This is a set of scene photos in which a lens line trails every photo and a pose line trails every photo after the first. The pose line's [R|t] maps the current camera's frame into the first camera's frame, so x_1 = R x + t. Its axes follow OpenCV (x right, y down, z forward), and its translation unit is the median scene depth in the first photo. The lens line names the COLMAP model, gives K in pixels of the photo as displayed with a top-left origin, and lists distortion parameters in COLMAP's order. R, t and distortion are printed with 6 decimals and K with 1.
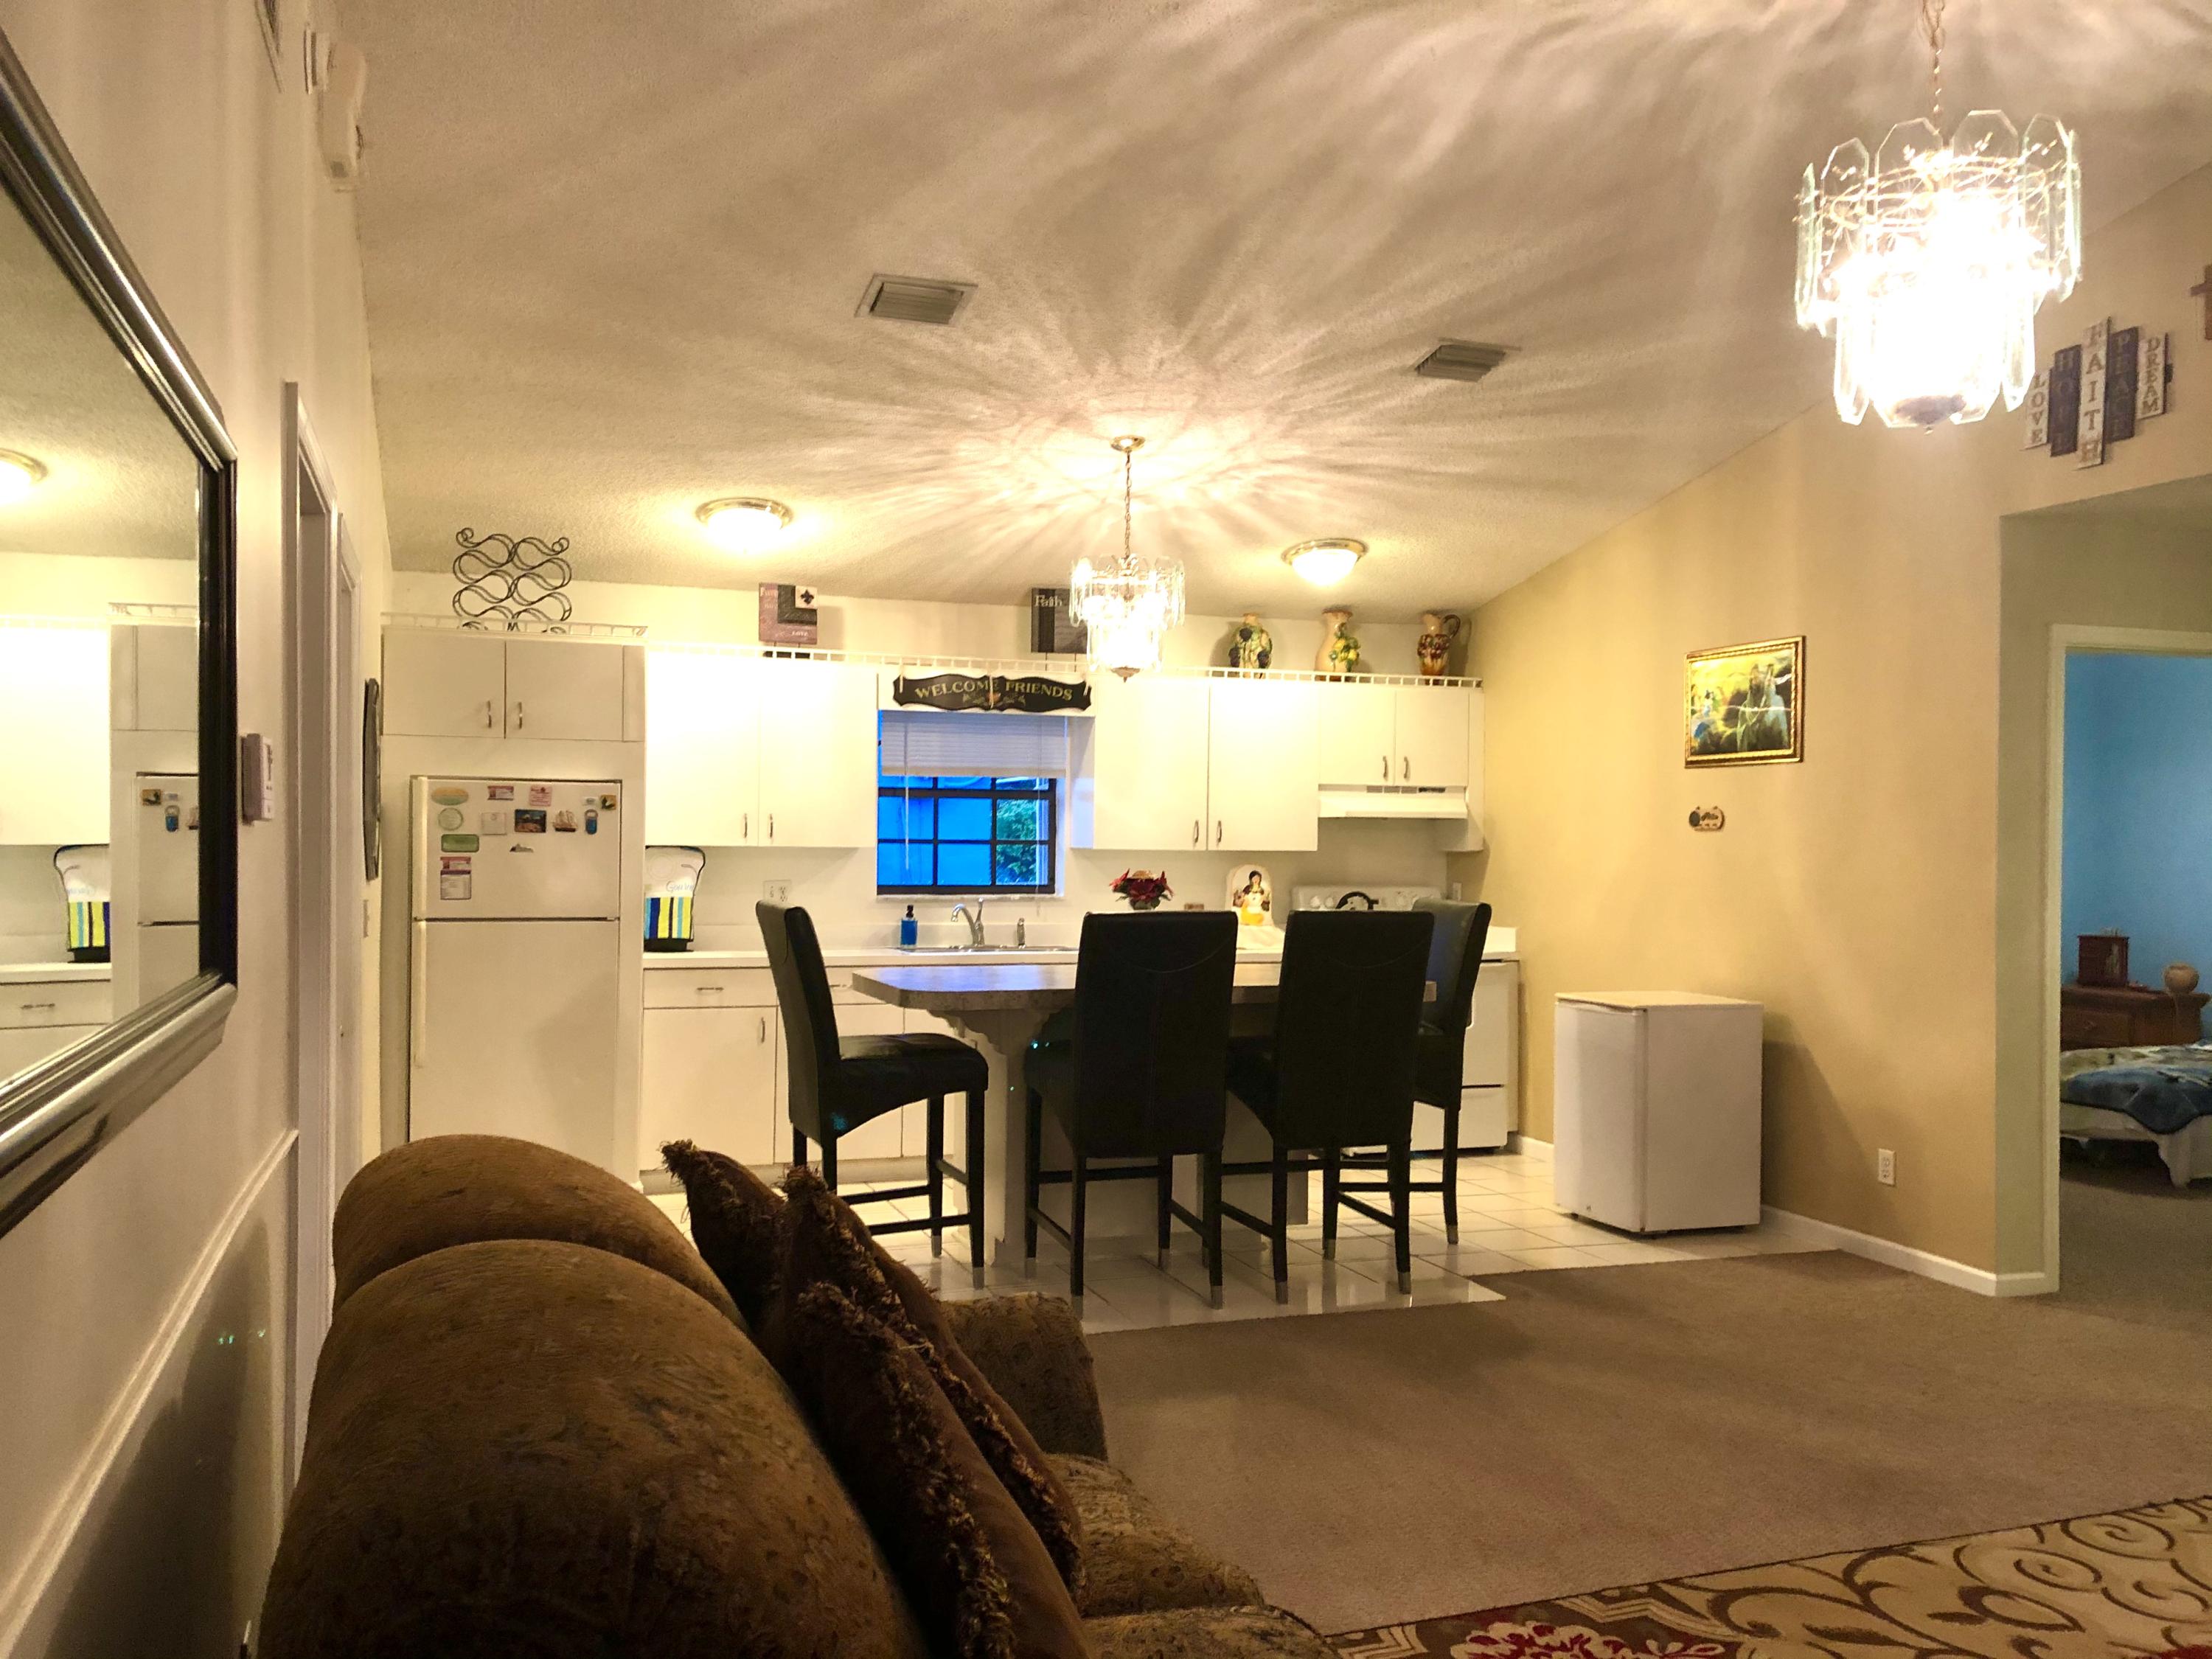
lens RADIAL K [[1809.9, 0, 1076.4], [0, 1809.9, 858.1], [0, 0, 1]] dist [0.073839, -0.086065]
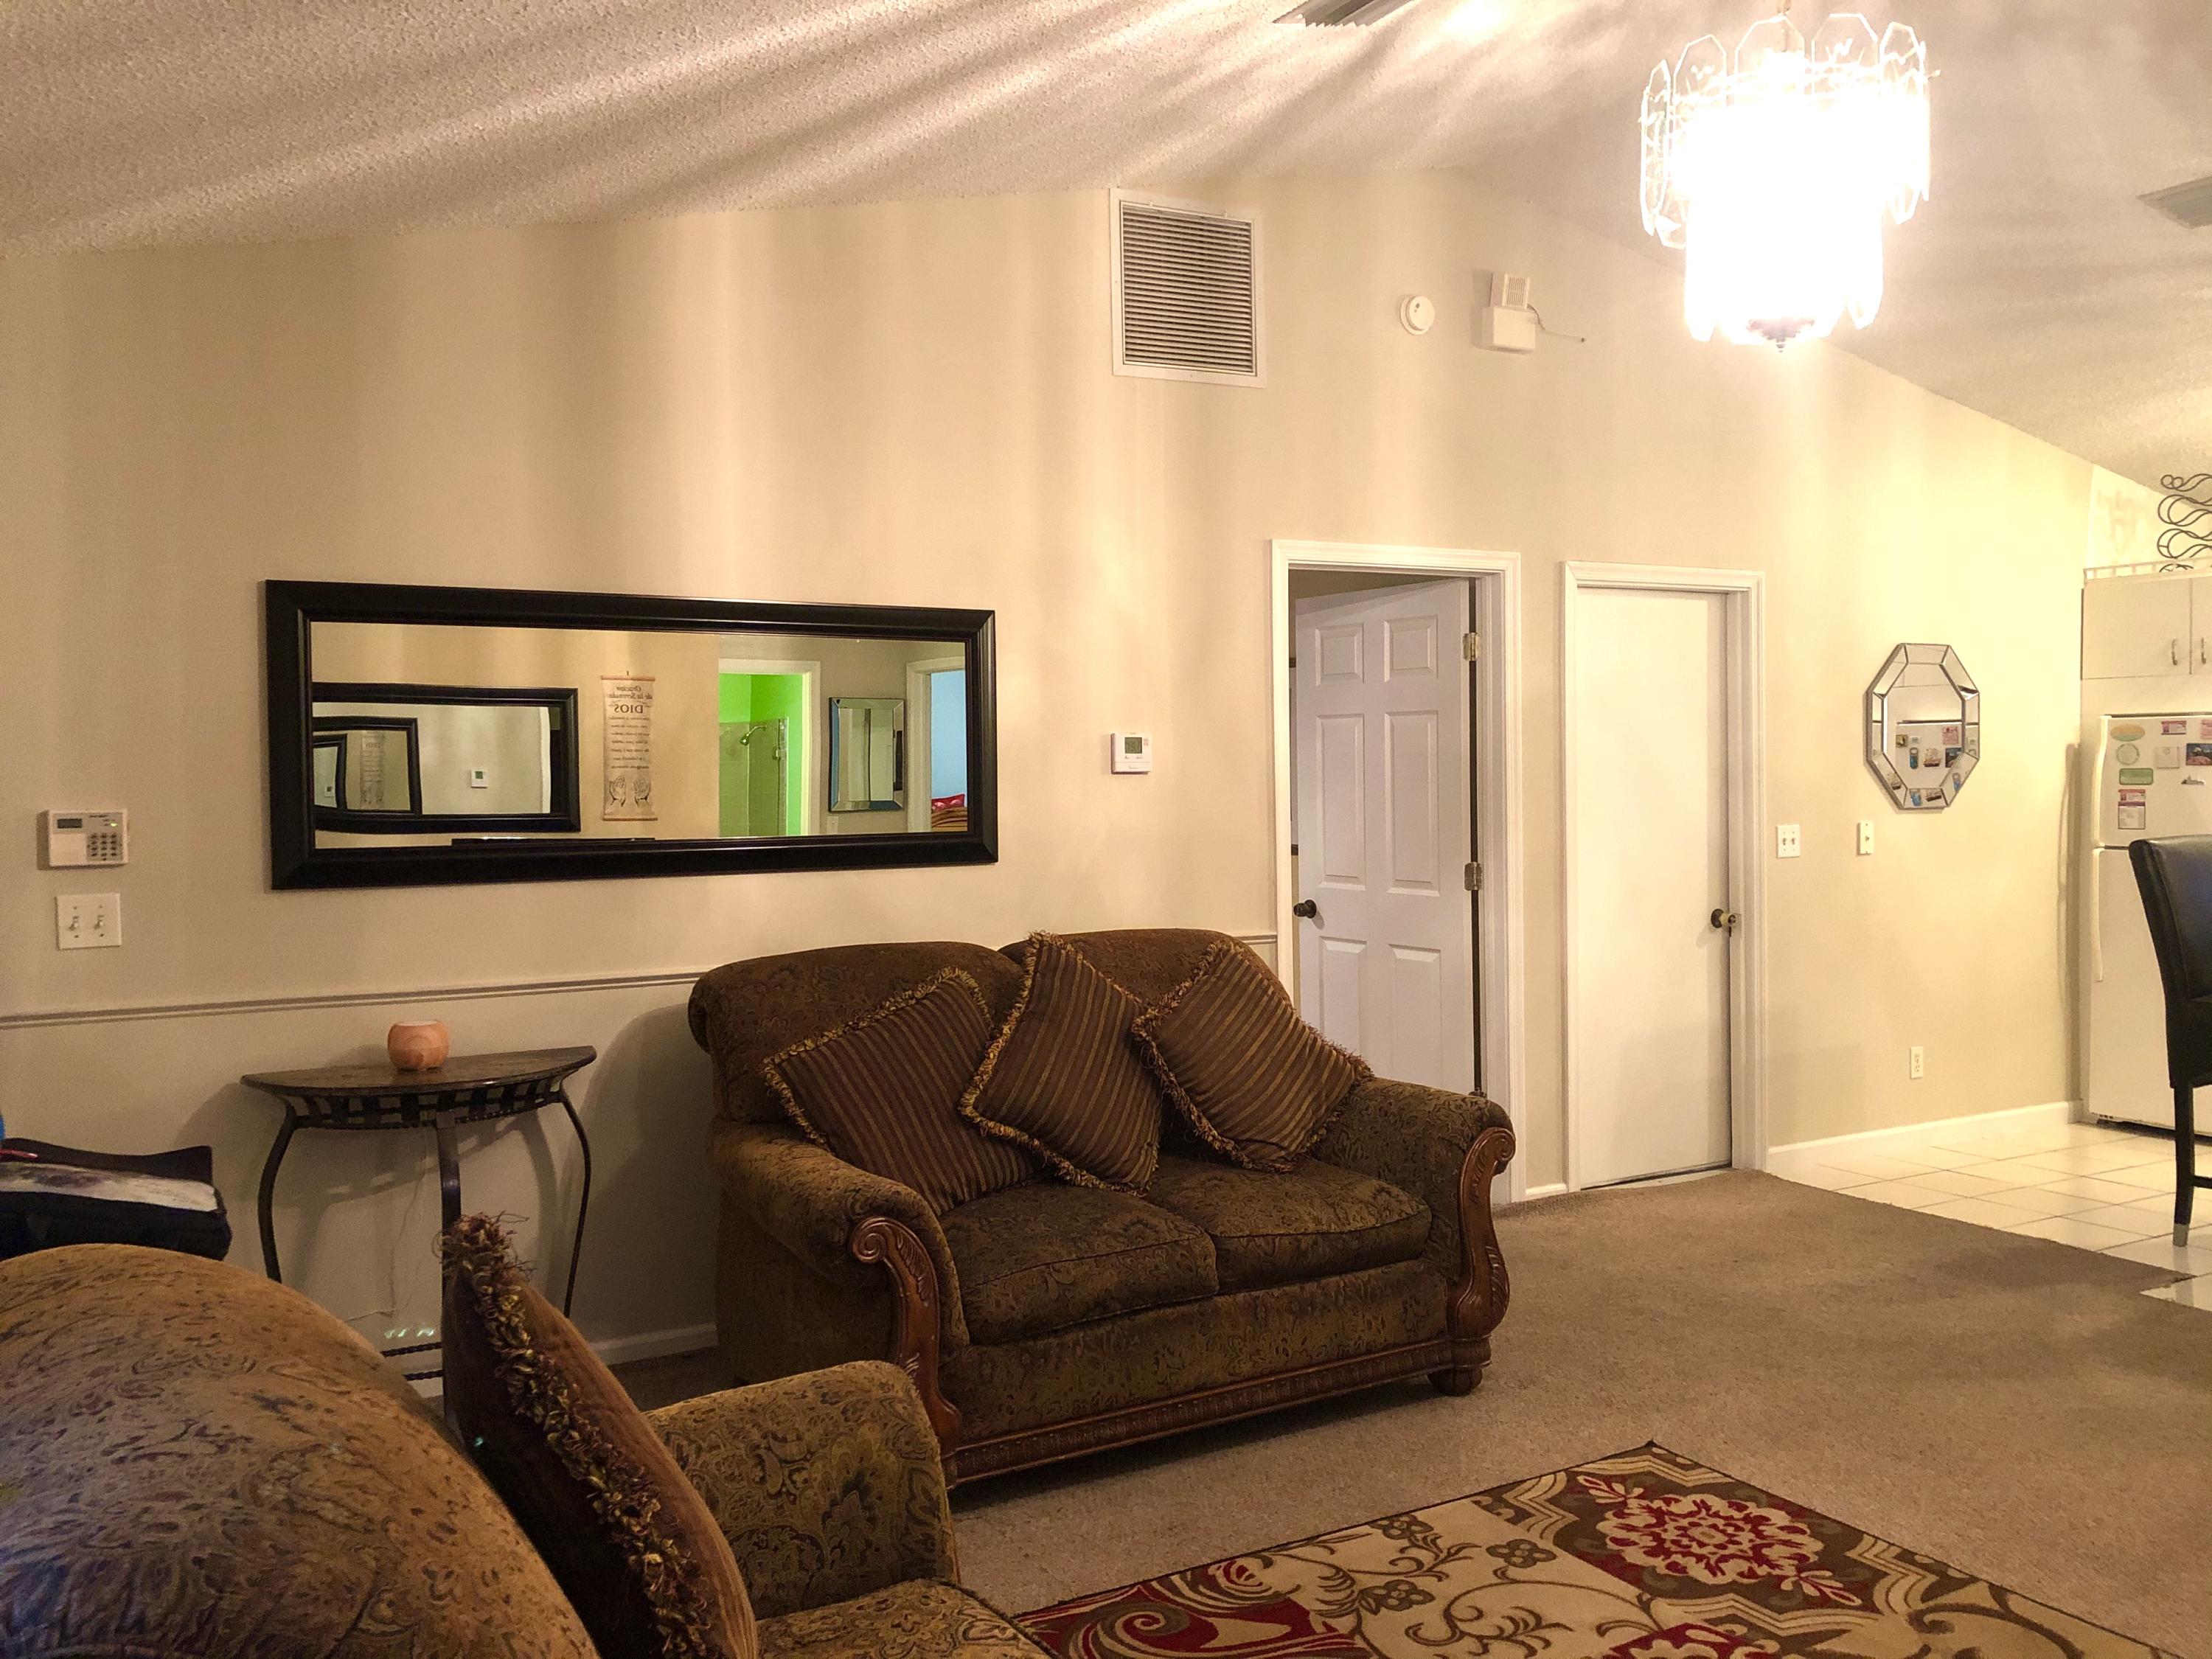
lens RADIAL K [[1791.9, 0, 1094.6], [0, 1791.9, 808.2], [0, 0, 1]] dist [0.048192, -0.048547]
pose [[0.175181, 0.010754, -0.984477, 0.613071], [-0.001099, 0.999942, 0.010728, -0.000307], [0.984536, -0.000798, 0.175183, 0.219111]]
